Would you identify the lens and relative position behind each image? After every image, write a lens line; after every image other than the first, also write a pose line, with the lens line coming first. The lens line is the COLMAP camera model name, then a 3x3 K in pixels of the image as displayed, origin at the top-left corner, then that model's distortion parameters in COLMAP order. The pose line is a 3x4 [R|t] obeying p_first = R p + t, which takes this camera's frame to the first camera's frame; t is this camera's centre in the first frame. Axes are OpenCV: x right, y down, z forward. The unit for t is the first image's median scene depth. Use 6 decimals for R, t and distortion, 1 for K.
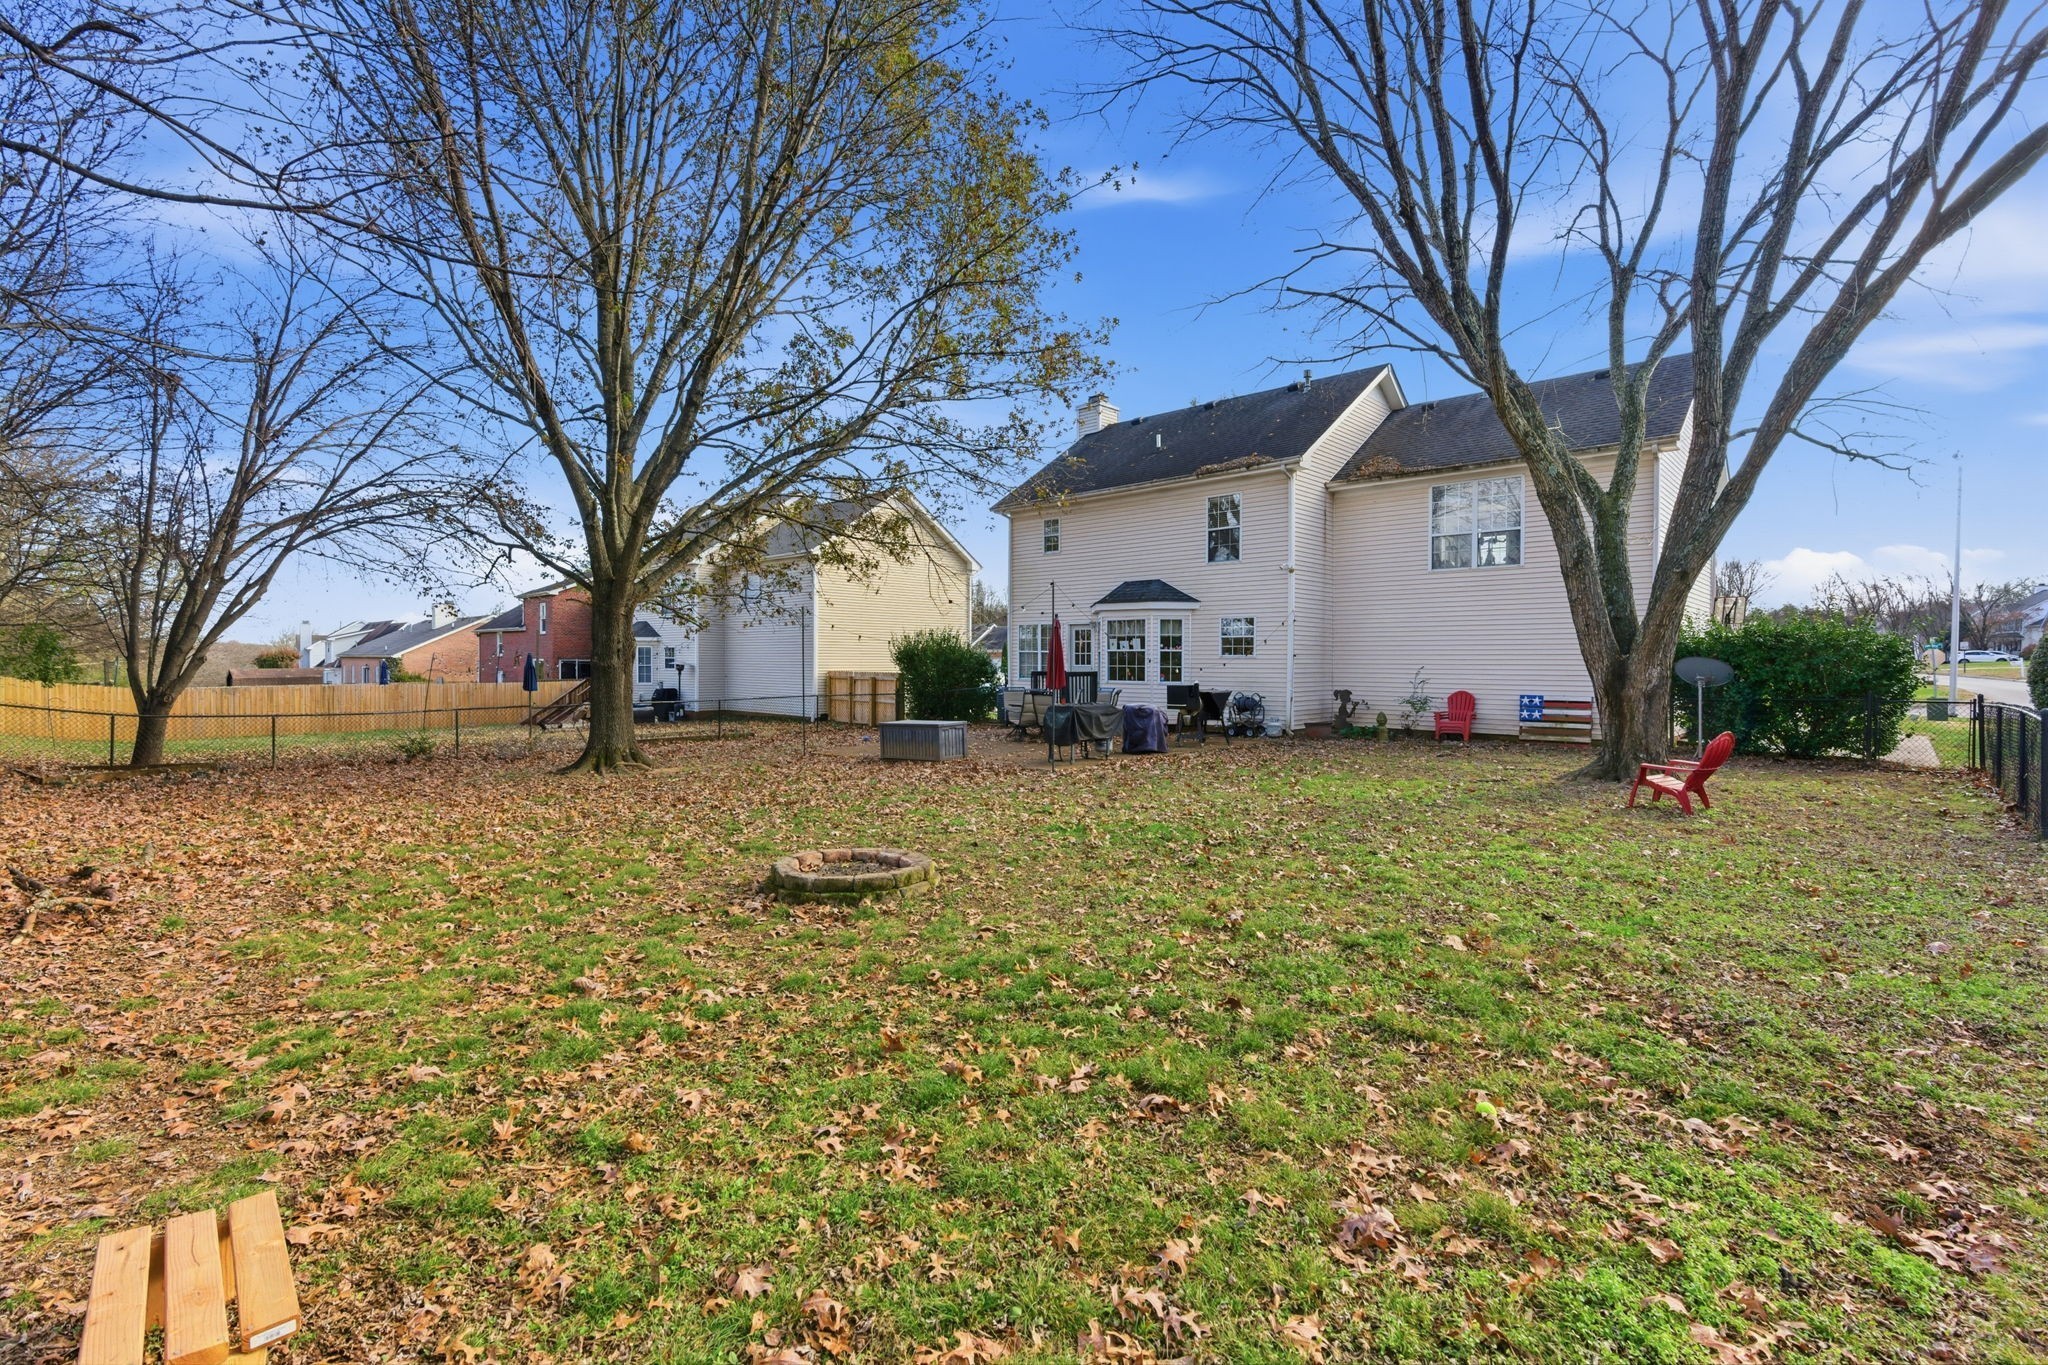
lens RADIAL K [[940.4, 0, 1017.3], [0, 940.4, 657.0], [0, 0, 1]] dist [-0.001048, 0.000004]
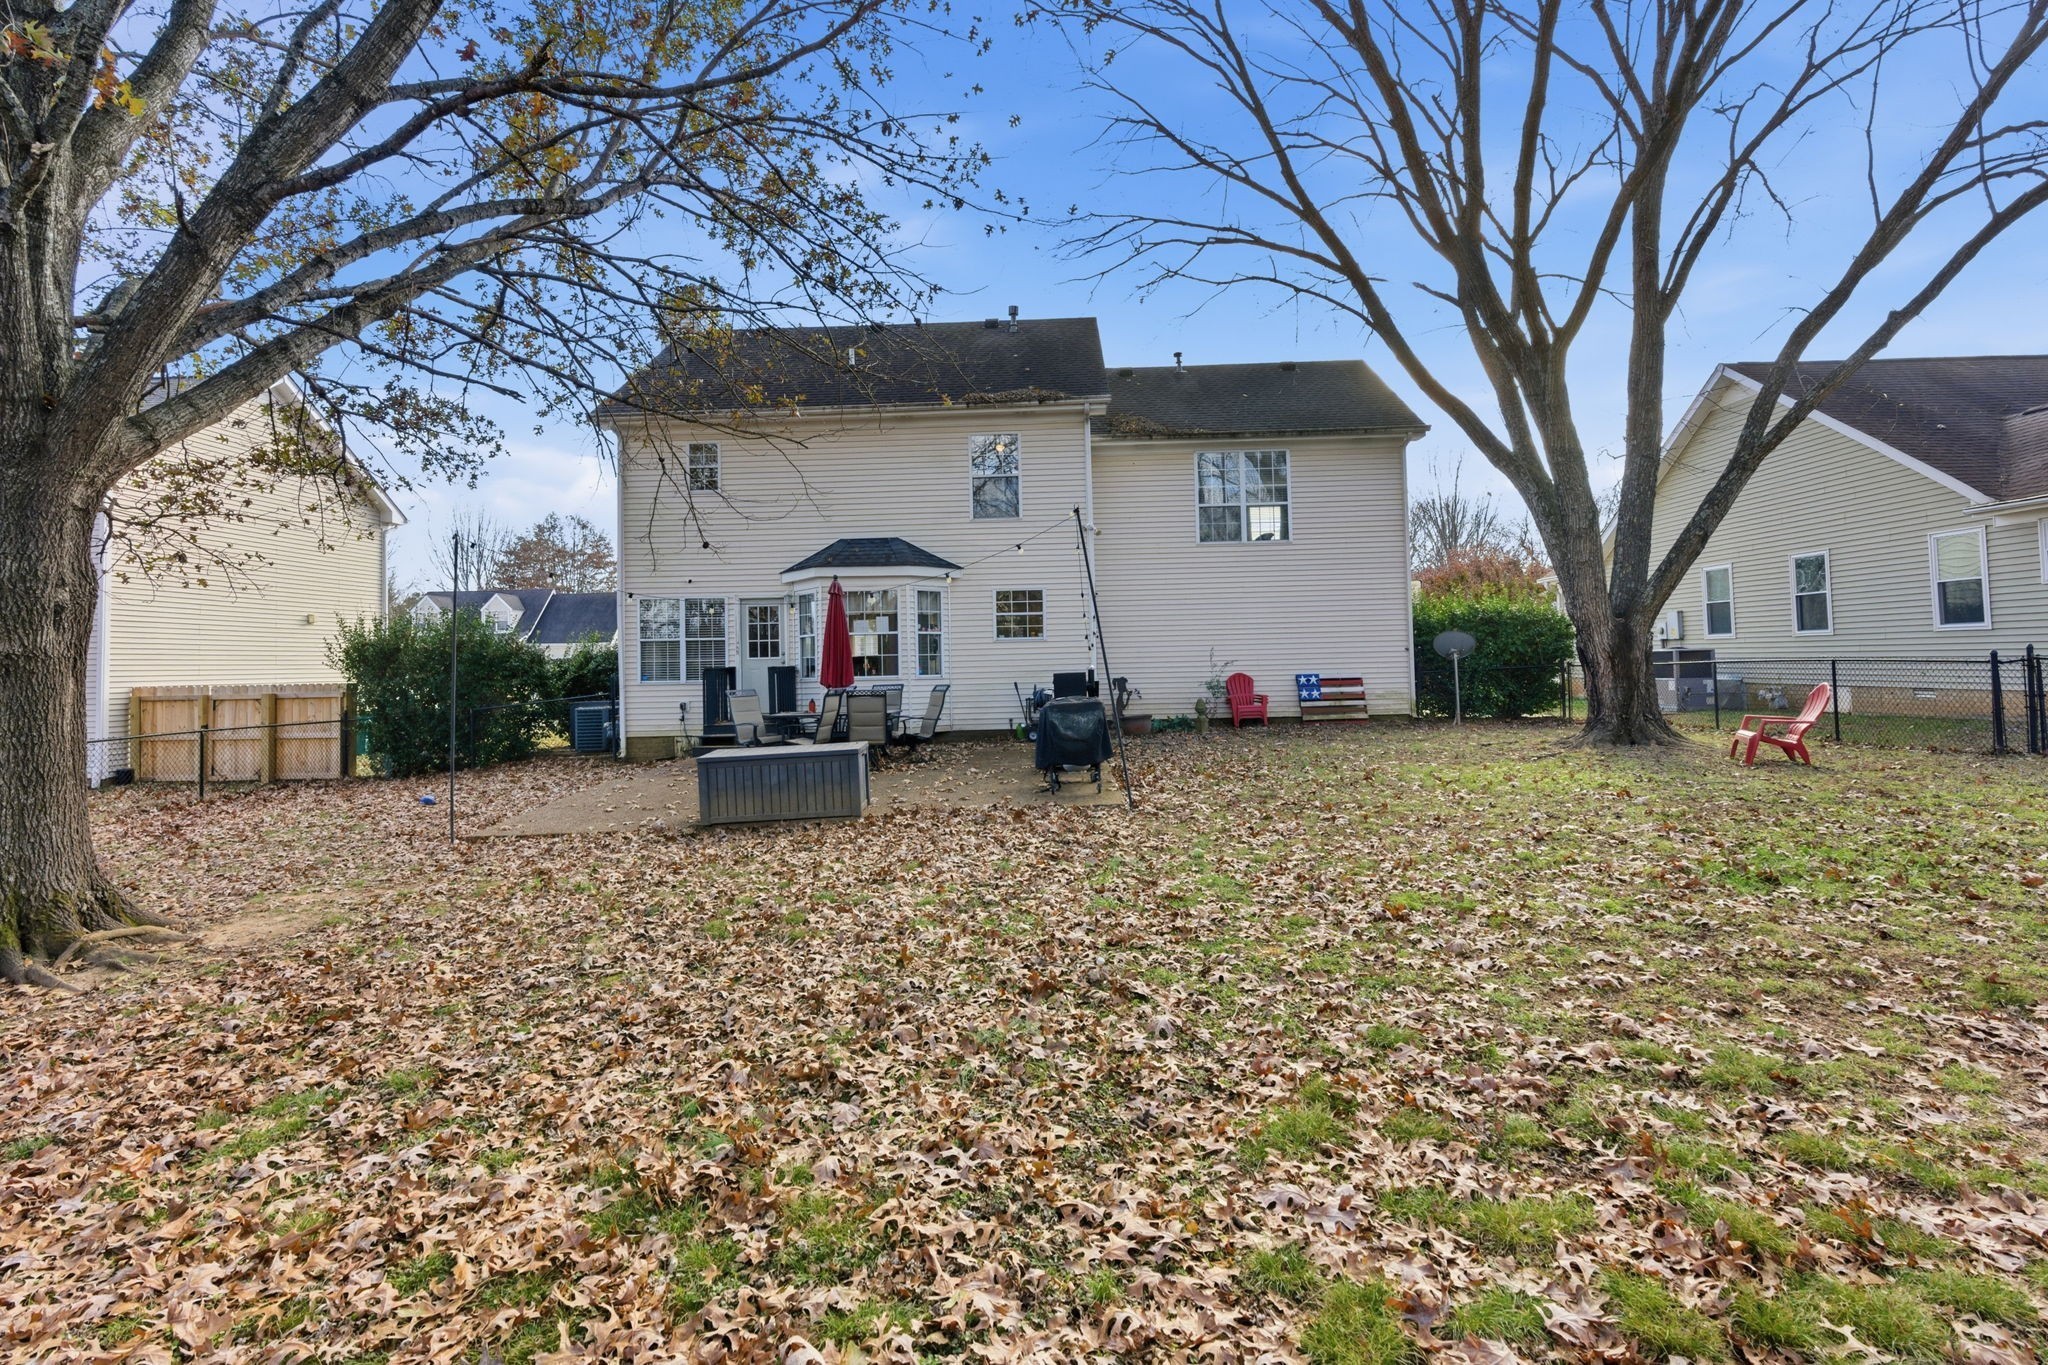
lens RADIAL K [[942.3, 0, 1032.3], [0, 942.3, 642.6], [0, 0, 1]] dist [0.000486, 0.000026]
pose [[0.737603, -0.004061, 0.675223, -0.273246], [0.023188, 0.999544, -0.019319, 0.016745], [-0.674837, 0.029907, 0.737361, 0.394004]]
